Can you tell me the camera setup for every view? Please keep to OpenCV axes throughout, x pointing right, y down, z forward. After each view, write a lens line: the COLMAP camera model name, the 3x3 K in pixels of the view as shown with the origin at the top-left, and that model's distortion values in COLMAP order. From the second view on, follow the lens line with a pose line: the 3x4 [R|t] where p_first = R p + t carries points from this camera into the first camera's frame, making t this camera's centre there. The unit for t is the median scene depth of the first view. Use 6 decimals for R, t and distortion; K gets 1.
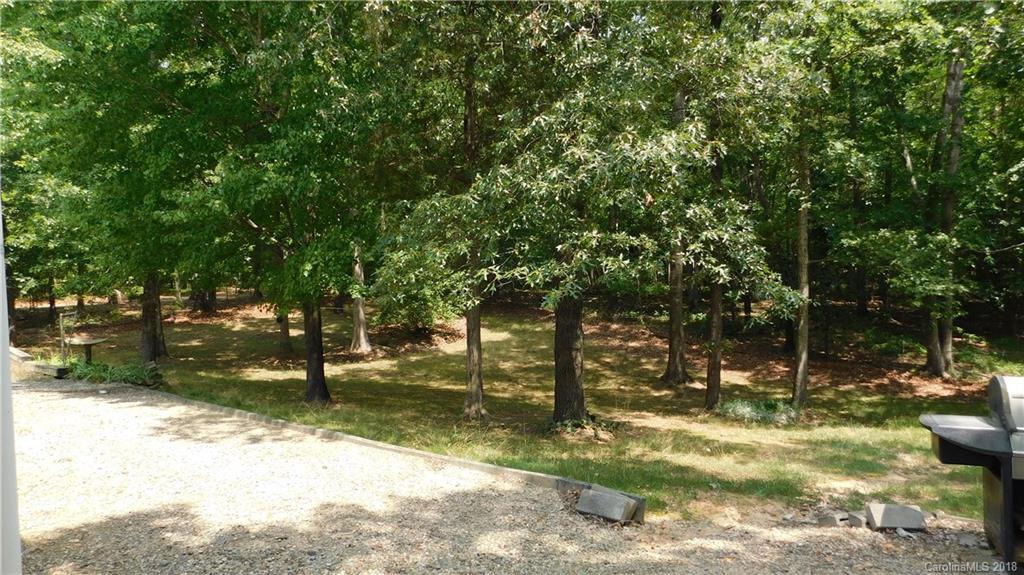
lens RADIAL K [[693.8, 0, 518.3], [0, 693.8, 288.8], [0, 0, 1]] dist [-0.039740, 0.056574]
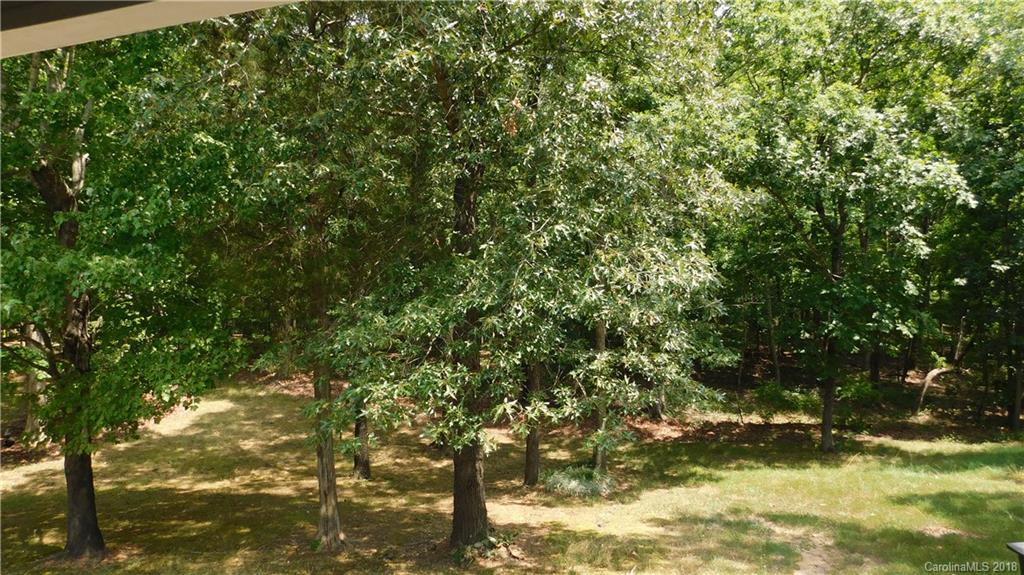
lens RADIAL K [[693.8, 0, 509.5], [0, 693.8, 295.1], [0, 0, 1]] dist [-0.039740, 0.056574]
pose [[0.890003, -0.005313, 0.455925, -0.128216], [0.024211, 0.999072, -0.035620, -0.040396], [-0.455312, 0.042740, 0.889305, 0.082777]]
